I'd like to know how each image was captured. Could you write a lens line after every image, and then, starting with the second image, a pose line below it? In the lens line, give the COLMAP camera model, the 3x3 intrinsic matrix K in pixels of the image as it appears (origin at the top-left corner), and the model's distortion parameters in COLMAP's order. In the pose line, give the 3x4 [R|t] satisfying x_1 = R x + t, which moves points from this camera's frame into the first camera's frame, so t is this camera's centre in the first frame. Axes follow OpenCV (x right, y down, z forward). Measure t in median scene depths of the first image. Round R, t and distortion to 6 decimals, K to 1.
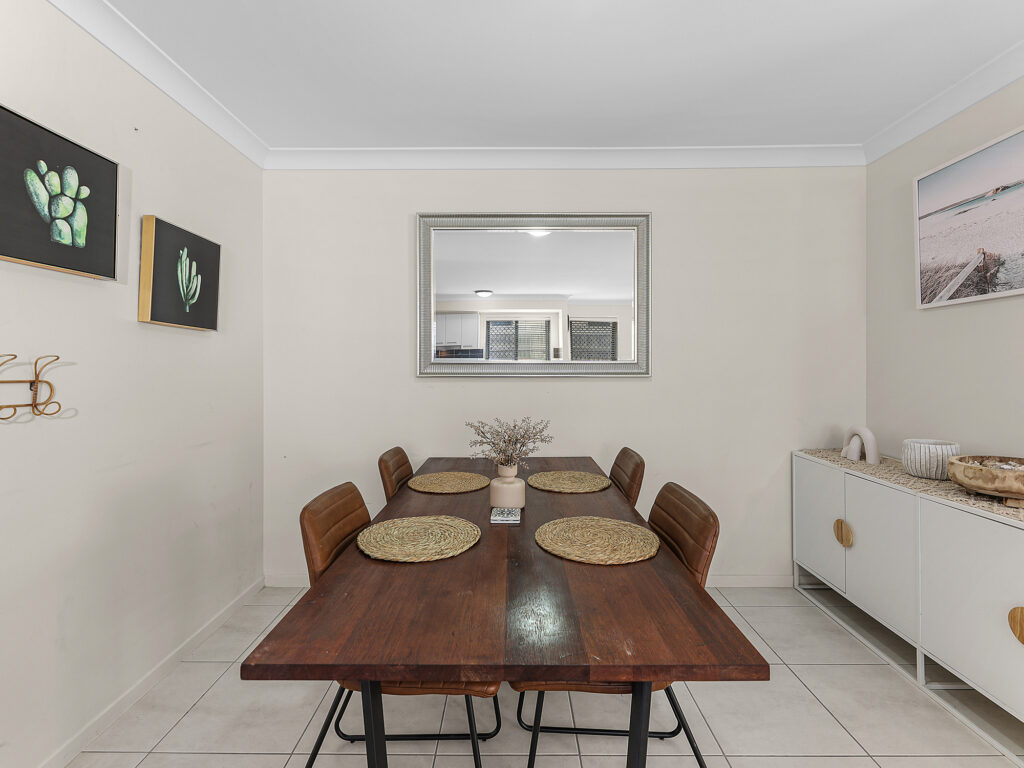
lens RADIAL K [[469.7, 0, 504.1], [0, 469.7, 368.4], [0, 0, 1]] dist [0.002391, -0.002140]
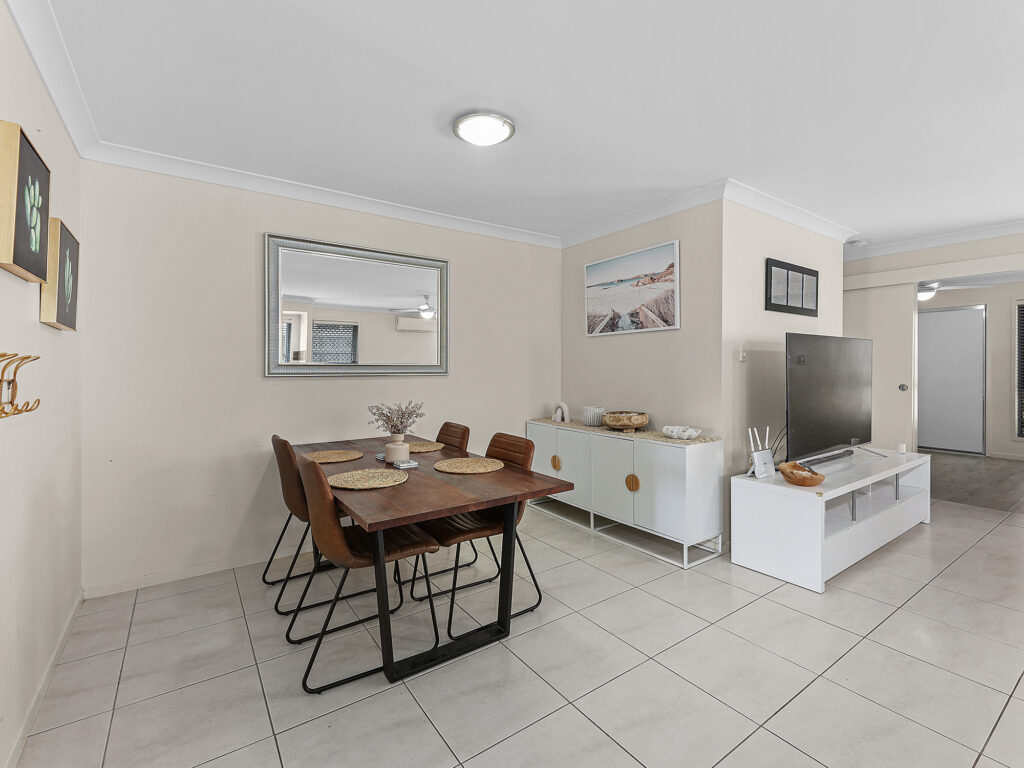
lens RADIAL K [[469.7, 0, 512.2], [0, 469.7, 376.3], [0, 0, 1]] dist [0.002391, -0.002140]
pose [[0.809786, -0.009157, 0.586654, -0.441442], [0.001951, 0.999915, 0.012915, 0.004103], [-0.586723, -0.009314, 0.809734, -0.323285]]
